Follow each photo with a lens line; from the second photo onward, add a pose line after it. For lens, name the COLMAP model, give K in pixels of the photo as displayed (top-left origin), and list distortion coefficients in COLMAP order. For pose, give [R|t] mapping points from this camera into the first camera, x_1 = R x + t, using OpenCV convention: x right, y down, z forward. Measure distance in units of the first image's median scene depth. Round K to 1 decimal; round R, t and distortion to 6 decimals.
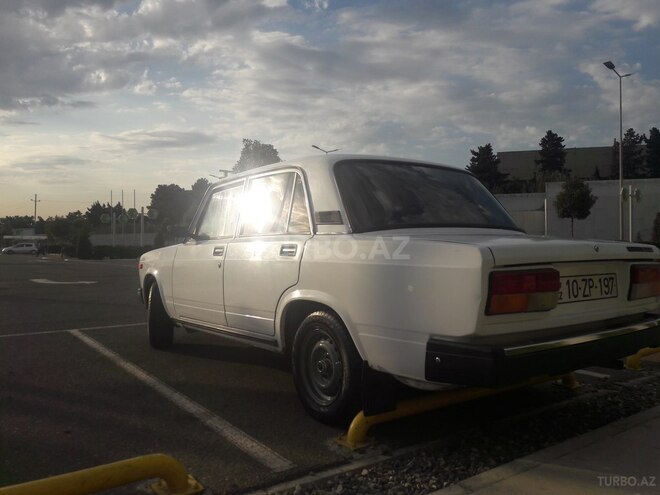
lens RADIAL K [[539.7, 0, 326.6], [0, 539.7, 248.4], [0, 0, 1]] dist [0.067044, -0.115741]
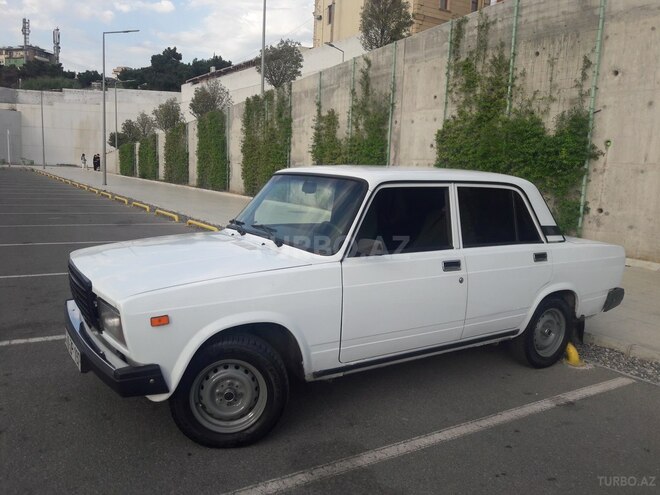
lens RADIAL K [[539.7, 0, 326.2], [0, 539.7, 249.3], [0, 0, 1]] dist [0.067044, -0.115741]
pose [[0.043363, -0.139408, 0.989285, -0.952059], [-0.041878, 0.989093, 0.141216, -0.121623], [-0.998181, -0.047553, 0.037052, 1.005672]]
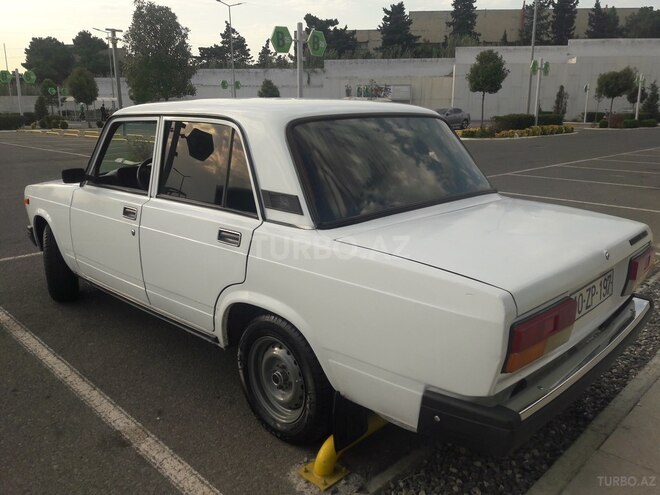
lens RADIAL K [[539.7, 0, 328.8], [0, 539.7, 249.1], [0, 0, 1]] dist [0.067044, -0.115741]
pose [[0.985077, -0.039595, 0.167499, -0.040831], [-0.002935, 0.969173, 0.246363, -0.119563], [-0.172090, -0.243179, 0.954594, 0.146045]]
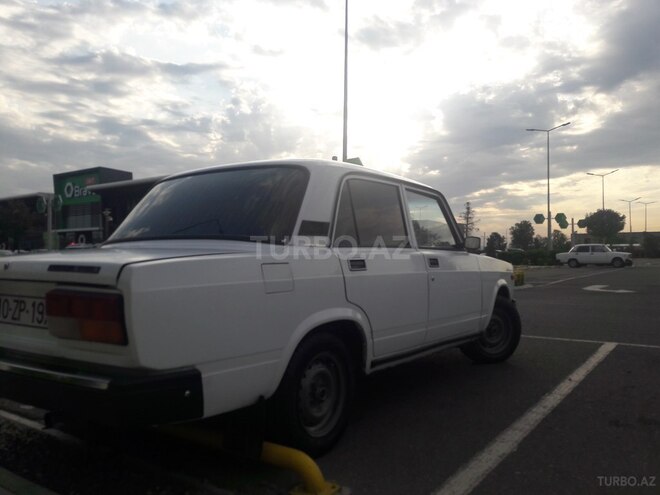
lens RADIAL K [[539.7, 0, 326.1], [0, 539.7, 248.6], [0, 0, 1]] dist [0.067044, -0.115741]
pose [[0.337060, -0.004750, -0.941471, 0.822240], [0.001858, 0.999989, -0.004380, -0.012568], [0.941482, -0.000273, 0.337065, 0.652981]]
